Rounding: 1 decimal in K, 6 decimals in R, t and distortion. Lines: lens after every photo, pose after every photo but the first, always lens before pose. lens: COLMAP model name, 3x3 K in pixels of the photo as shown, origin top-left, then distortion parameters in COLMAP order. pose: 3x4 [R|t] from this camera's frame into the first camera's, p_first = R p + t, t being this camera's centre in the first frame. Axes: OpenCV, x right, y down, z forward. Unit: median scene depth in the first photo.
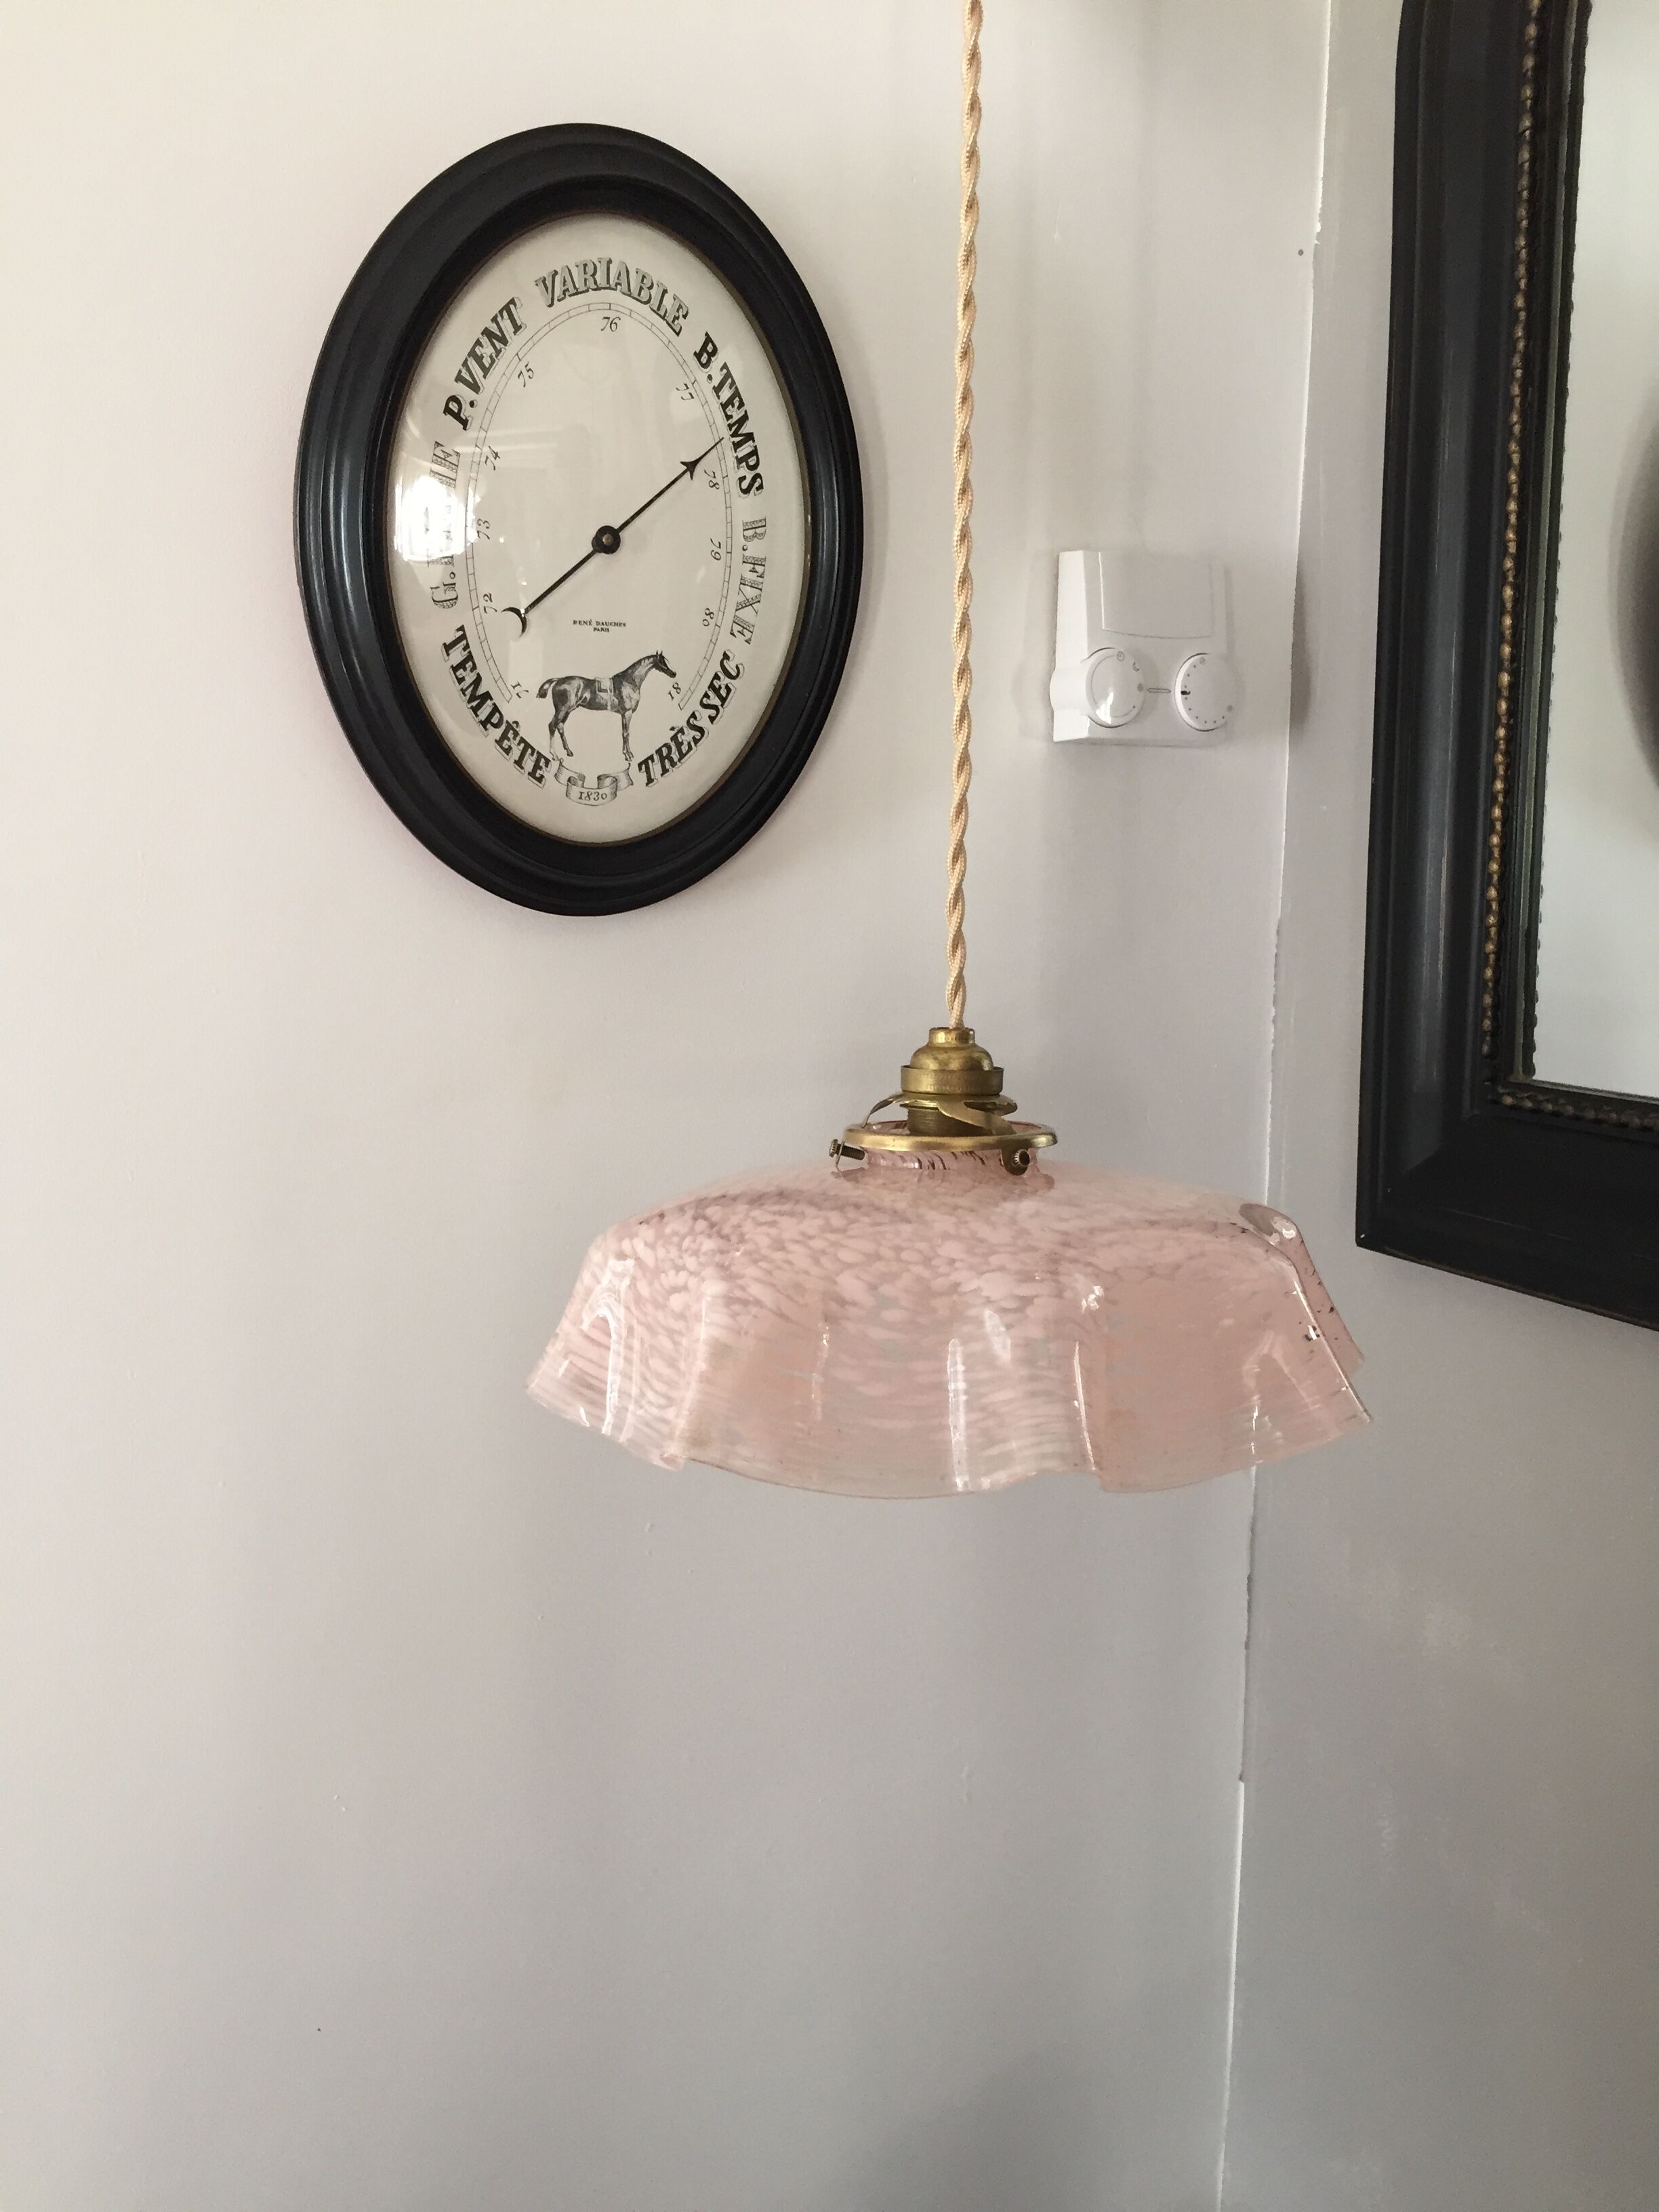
lens RADIAL K [[1897.3, 0, 801.8], [0, 1897.3, 1106.6], [0, 0, 1]] dist [0.040206, -0.004882]
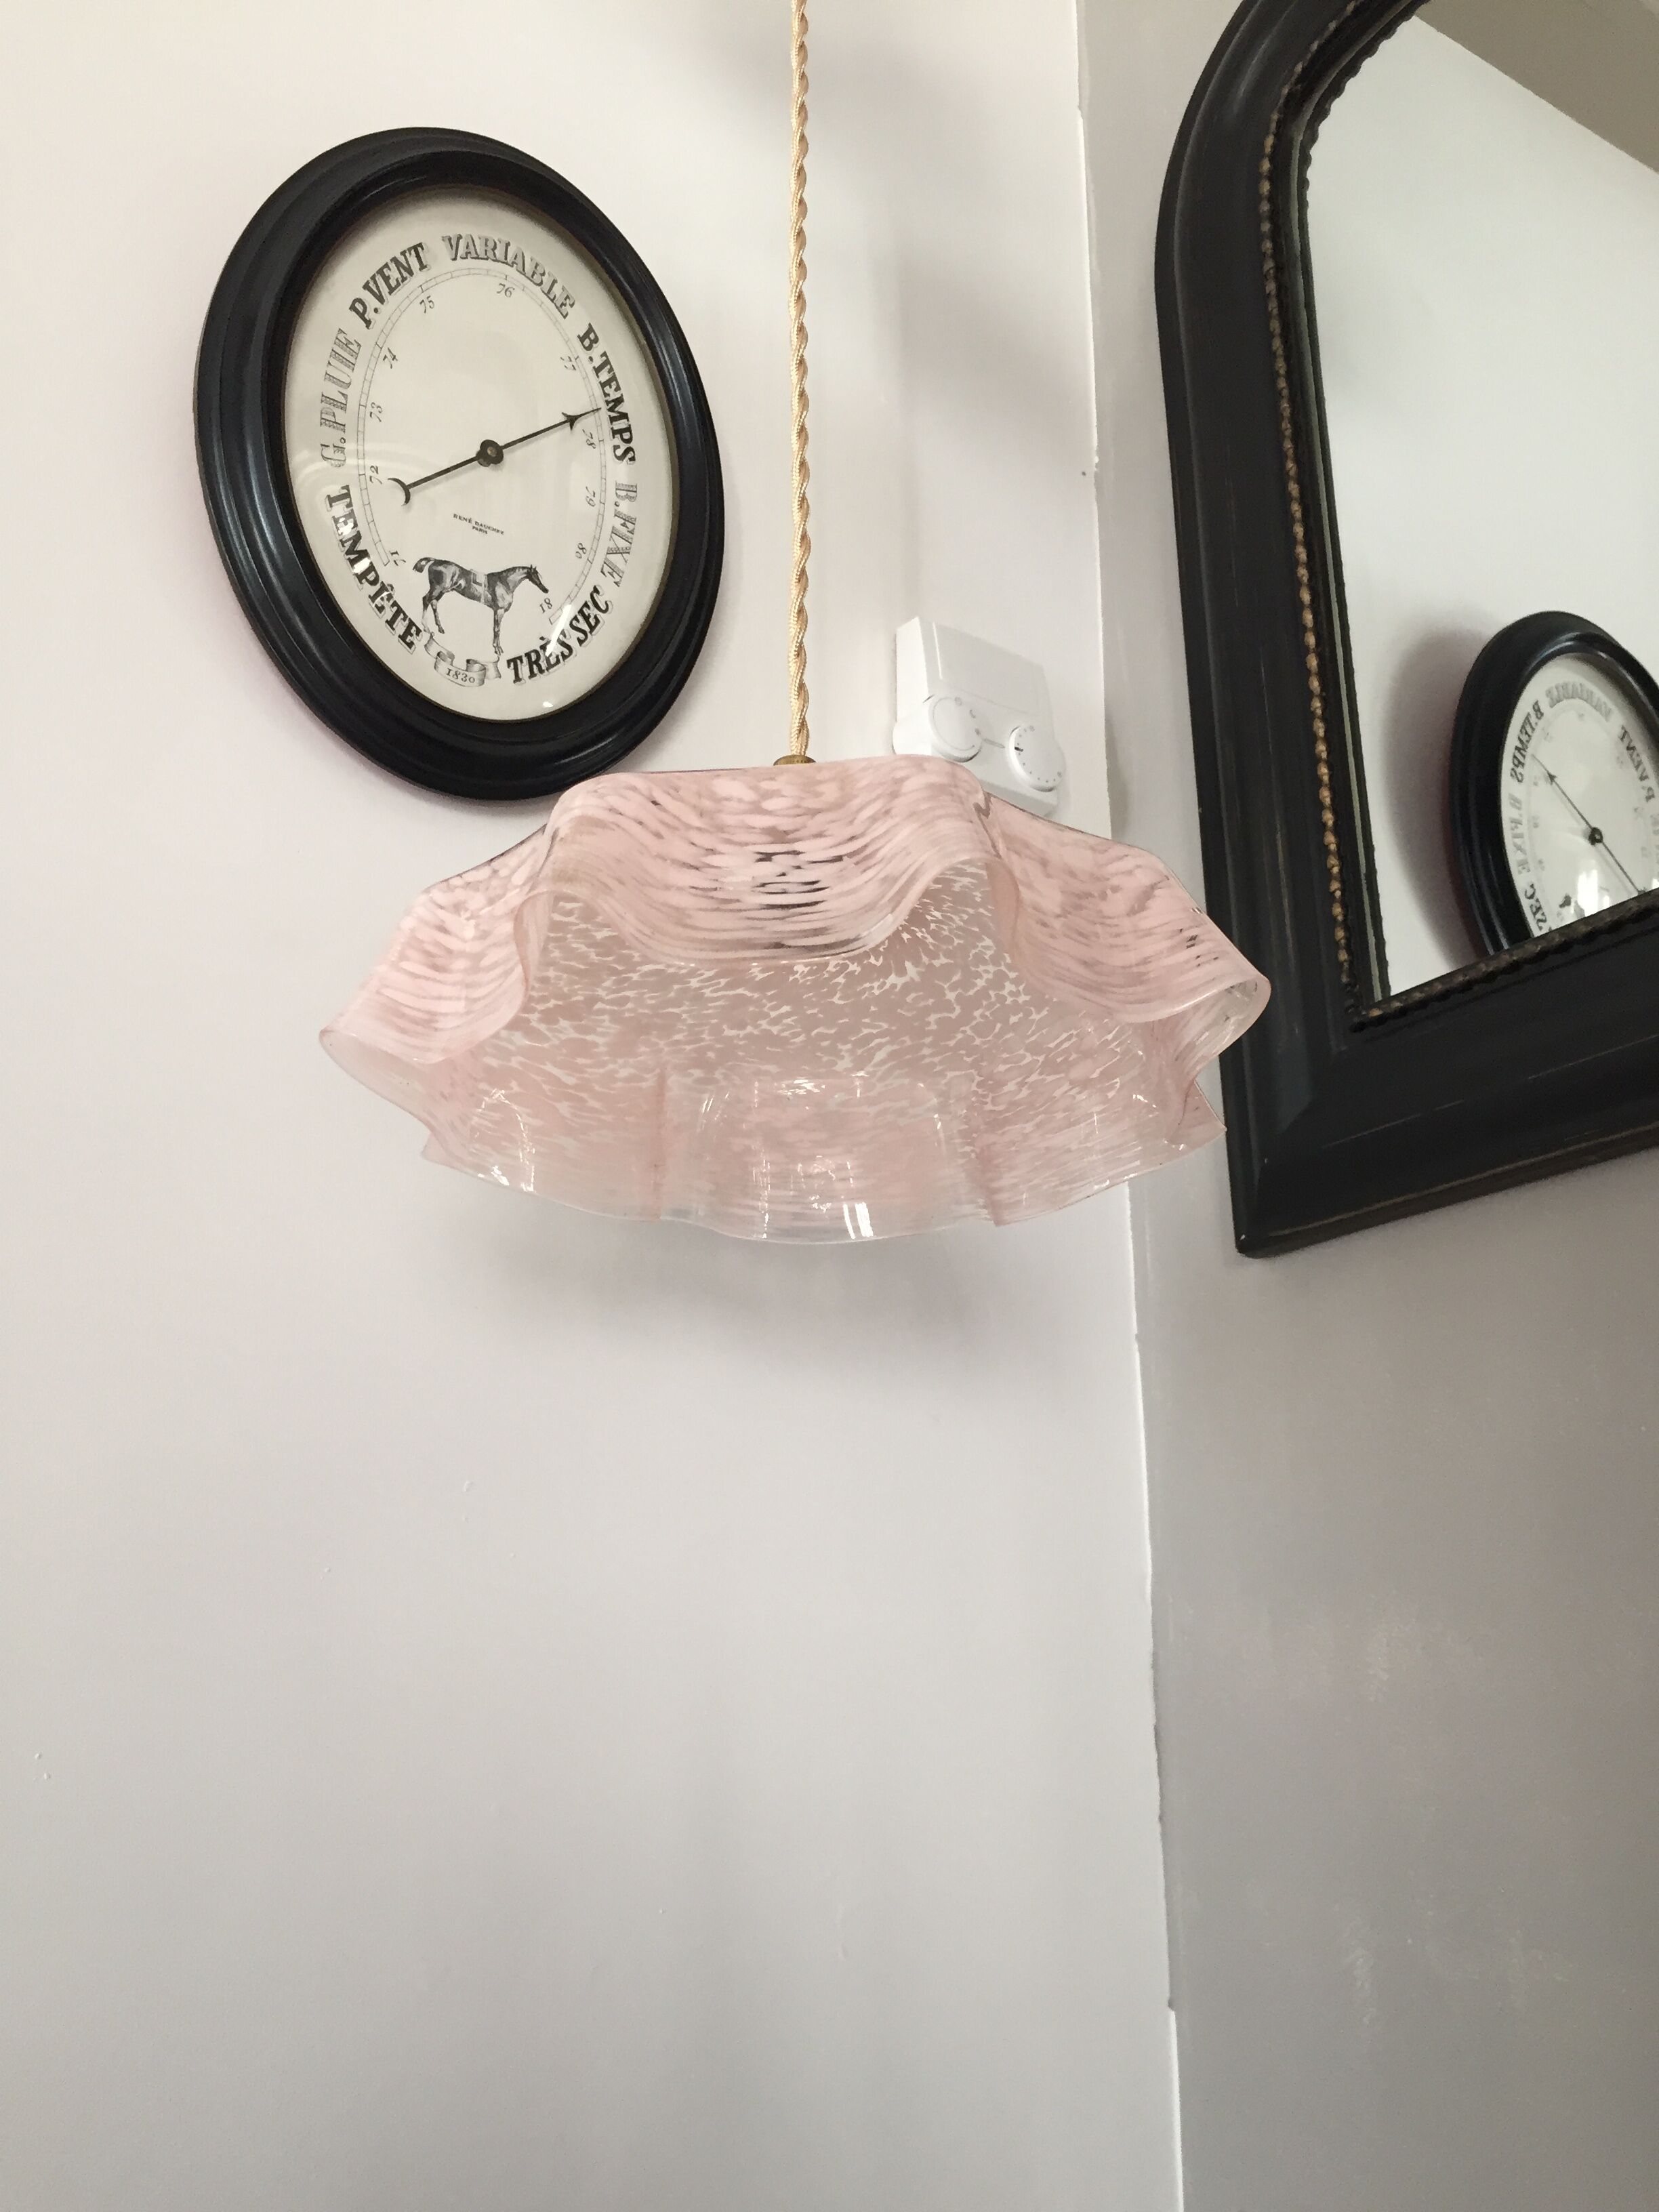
lens RADIAL K [[1972.7, 0, 839.6], [0, 1972.7, 1084.2], [0, 0, 1]] dist [0.070318, -0.086989]
pose [[0.988980, 0.035868, 0.143640, -0.055229], [0.032455, 0.894087, -0.446716, 0.503265], [-0.144449, 0.446454, 0.883070, 0.147398]]
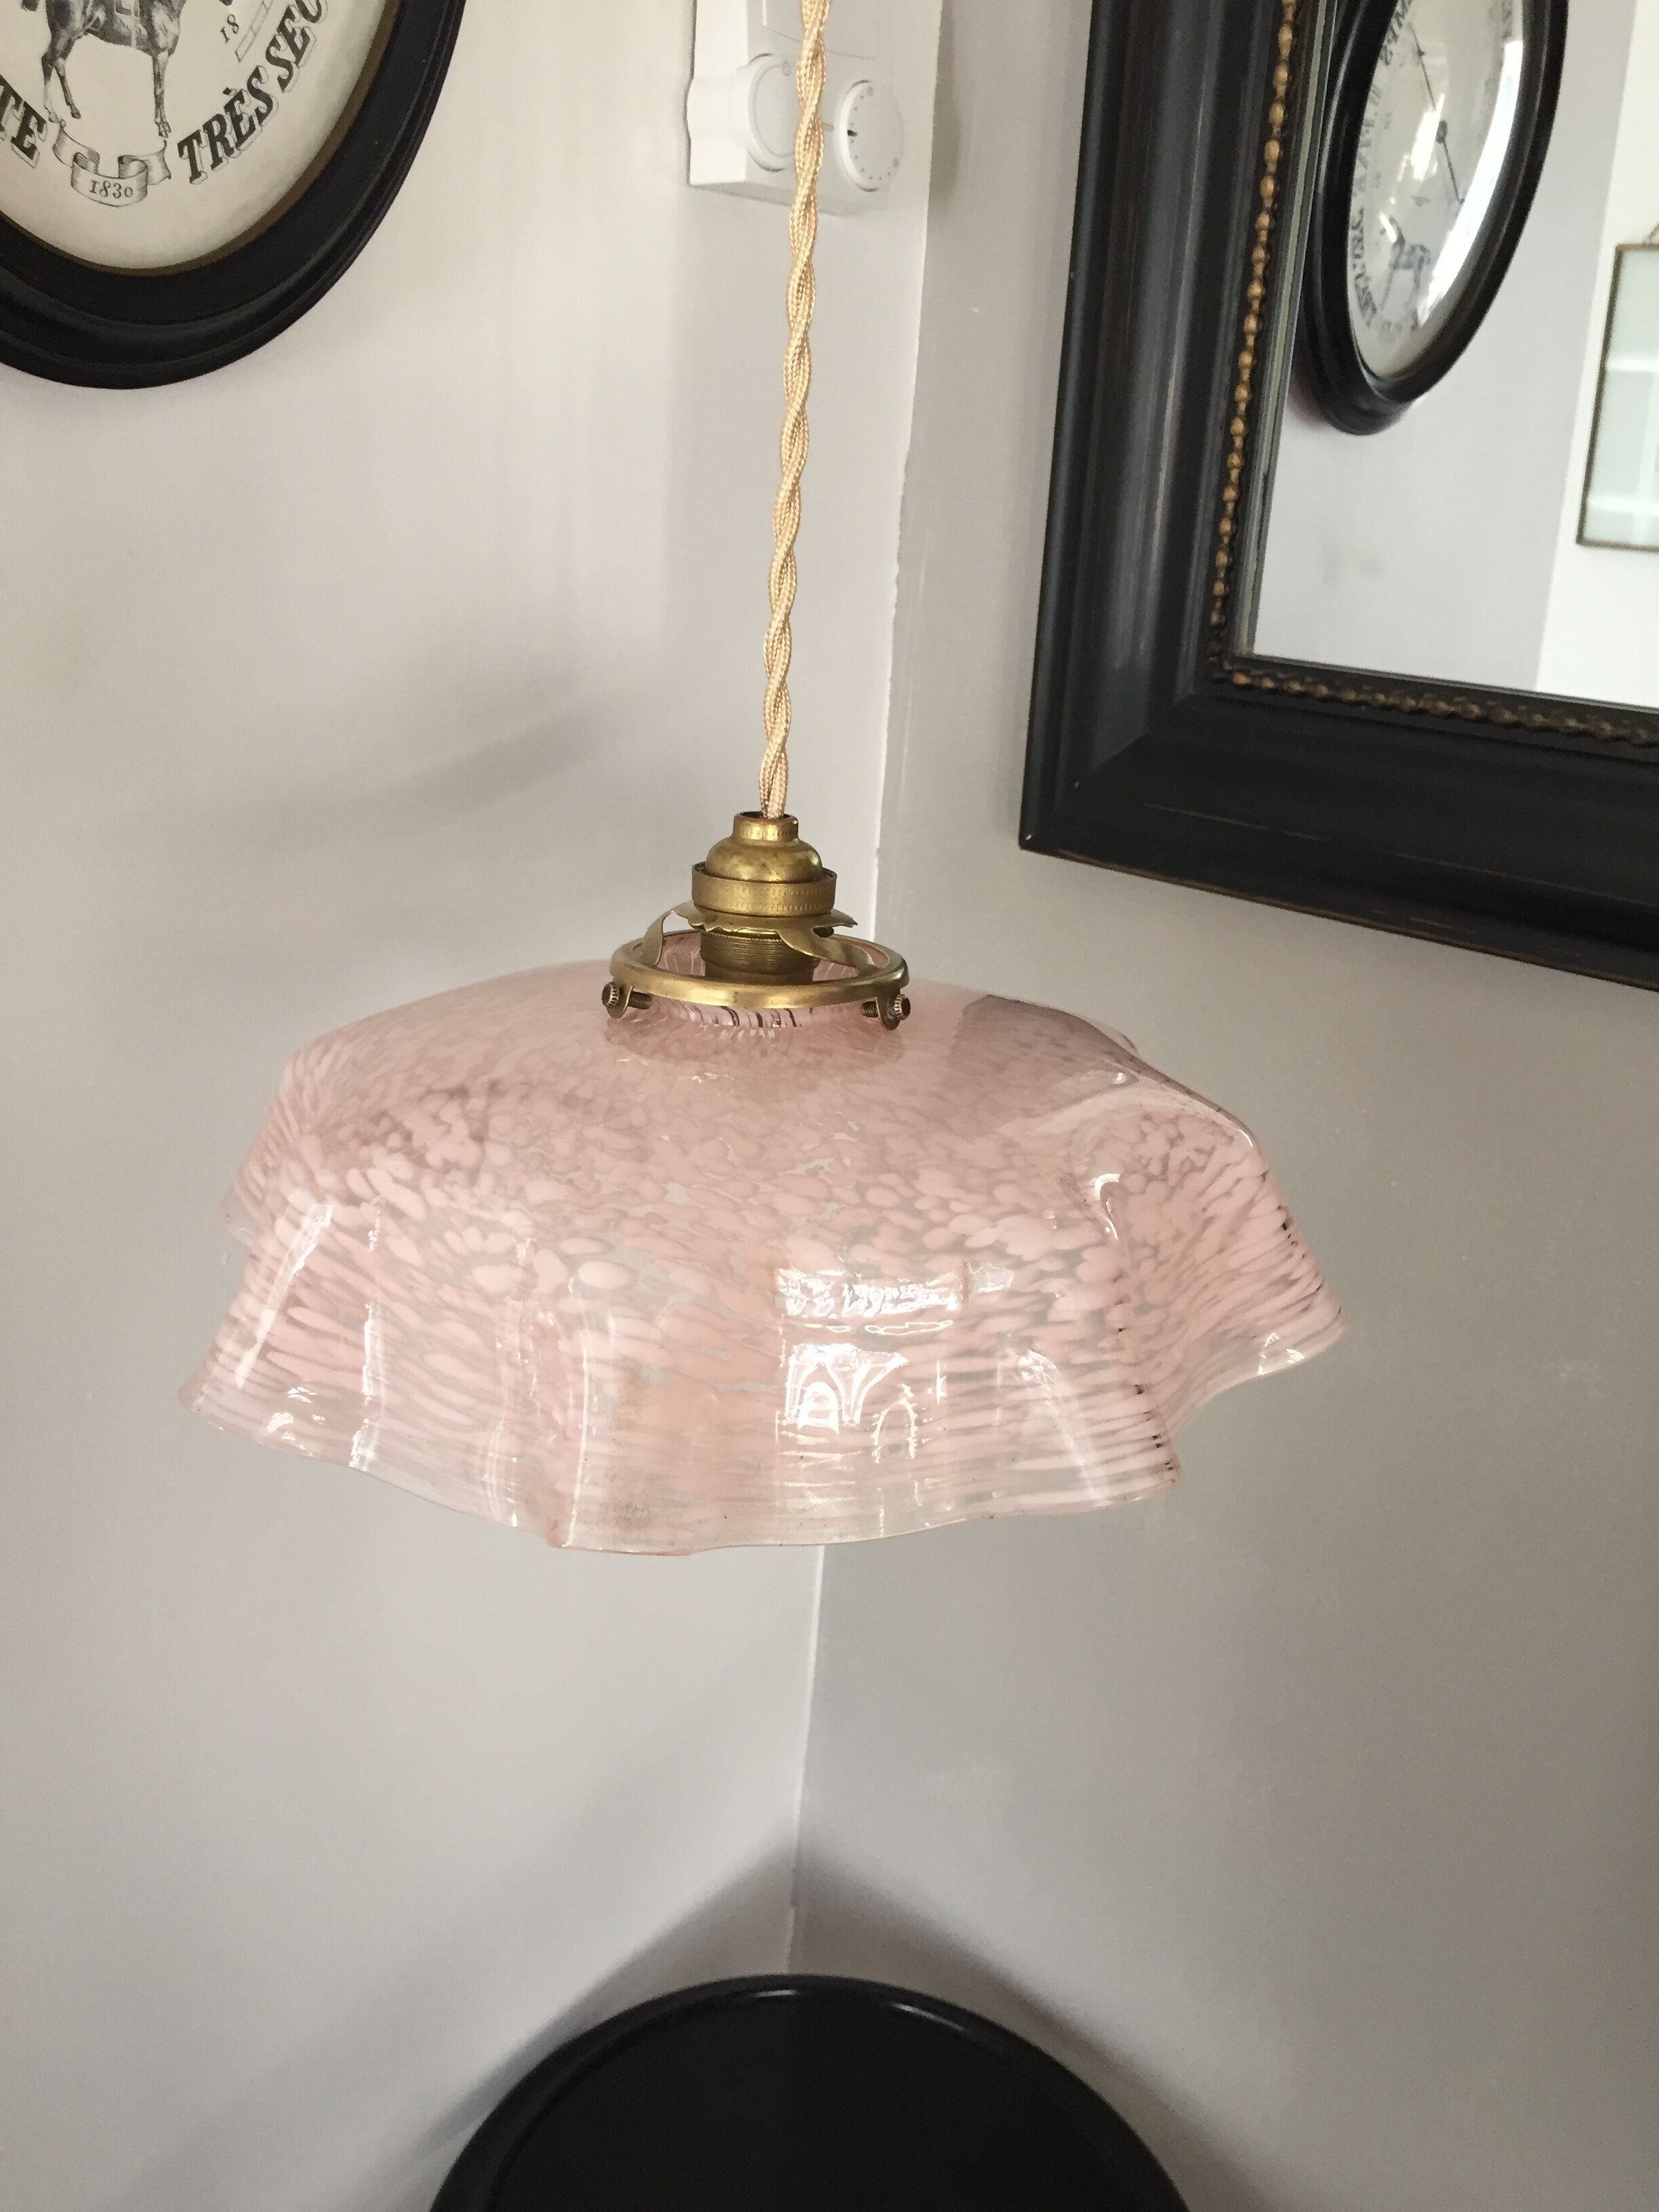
lens RADIAL K [[1909.4, 0, 825.4], [0, 1909.4, 1107.4], [0, 0, 1]] dist [0.074154, -0.113876]
pose [[0.913882, -0.088872, 0.396133, -0.176383], [-0.000897, 0.975301, 0.220876, -0.006302], [-0.405979, -0.202210, 0.891231, 0.262806]]
